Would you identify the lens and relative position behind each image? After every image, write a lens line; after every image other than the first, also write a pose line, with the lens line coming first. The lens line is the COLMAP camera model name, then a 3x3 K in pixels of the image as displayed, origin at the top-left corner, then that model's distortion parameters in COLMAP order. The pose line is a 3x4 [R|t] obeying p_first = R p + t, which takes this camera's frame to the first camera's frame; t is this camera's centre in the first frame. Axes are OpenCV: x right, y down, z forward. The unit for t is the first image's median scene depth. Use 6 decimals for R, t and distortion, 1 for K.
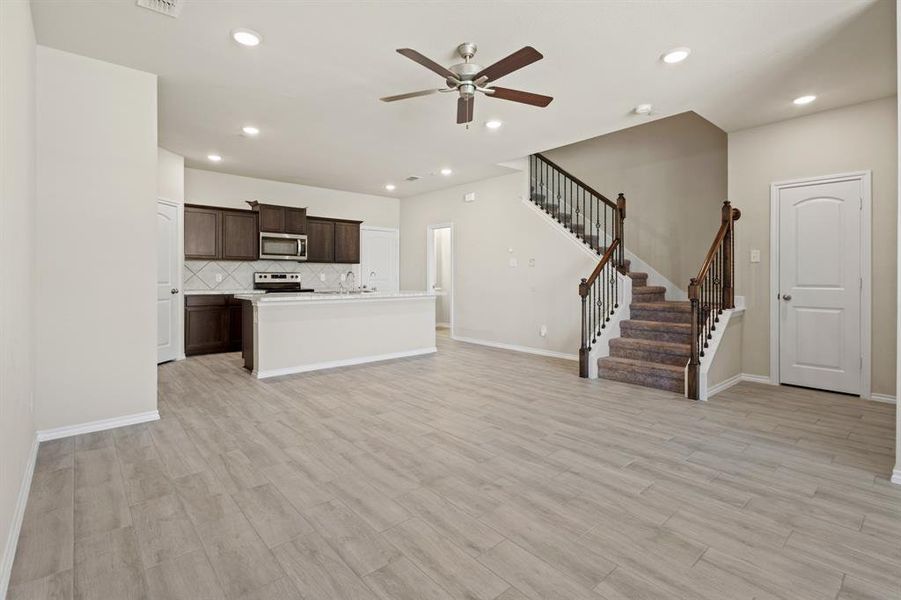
lens RADIAL K [[425.3, 0, 454.5], [0, 425.3, 279.1], [0, 0, 1]] dist [0.002993, 0.000198]
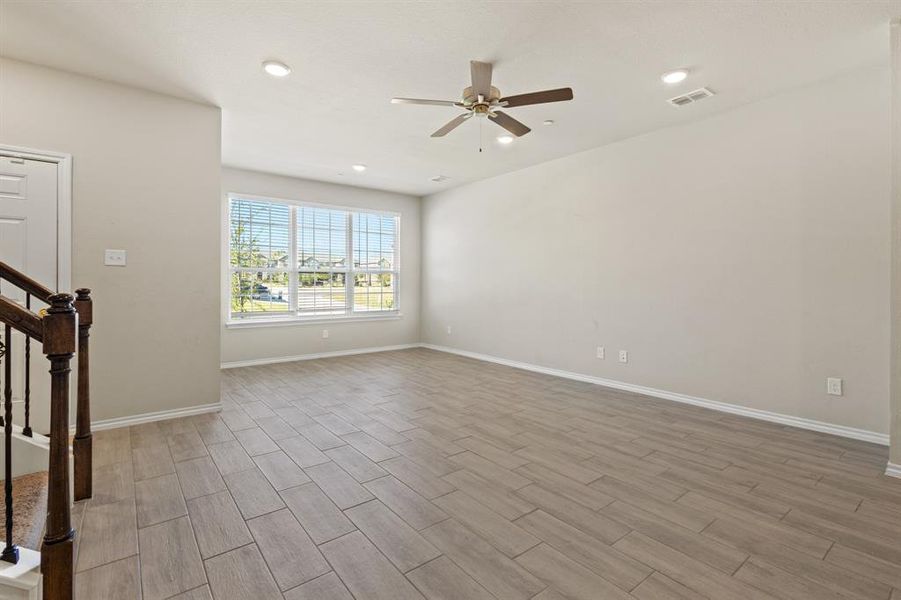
lens RADIAL K [[425.3, 0, 454.5], [0, 425.3, 279.1], [0, 0, 1]] dist [0.002993, 0.000198]
pose [[-0.998061, -0.000360, 0.062243, 0.013684], [-0.000764, 0.999979, -0.006472, -0.007030], [-0.062239, -0.006507, -0.998040, 1.008897]]
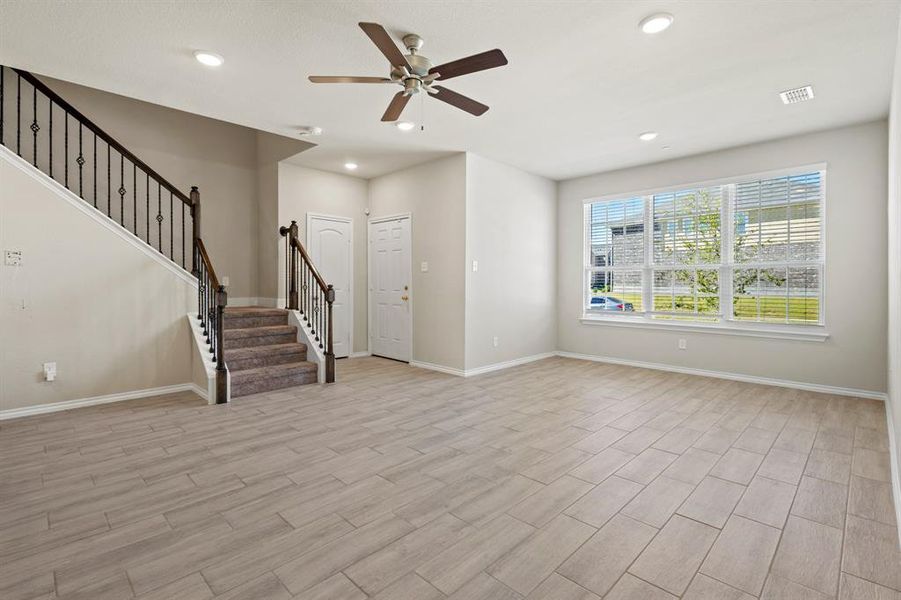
lens RADIAL K [[418.3, 0, 452.6], [0, 418.3, 294.4], [0, 0, 1]] dist [0.004169, -0.001530]
pose [[-0.071193, -0.031770, 0.996956, -0.438524], [0.002502, 0.999484, 0.032029, -0.008188], [-0.997459, 0.004774, -0.071077, 0.476359]]
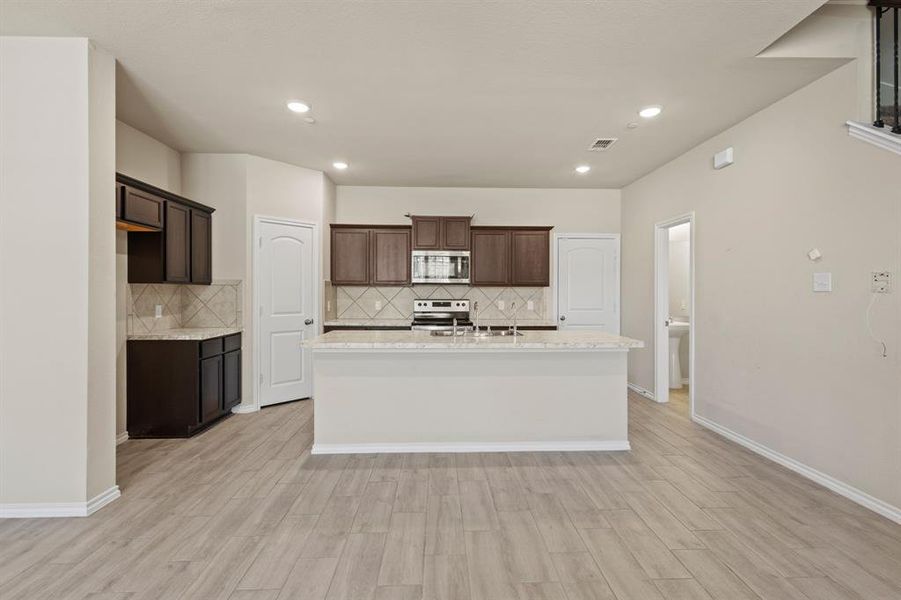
lens RADIAL K [[418.3, 0, 452.6], [0, 418.3, 294.4], [0, 0, 1]] dist [0.004169, -0.001530]
pose [[0.770341, 0.000403, -0.637633, 0.130553], [-0.004784, 0.999975, -0.005148, -0.024762], [0.637615, 0.007016, 0.770323, 0.472035]]
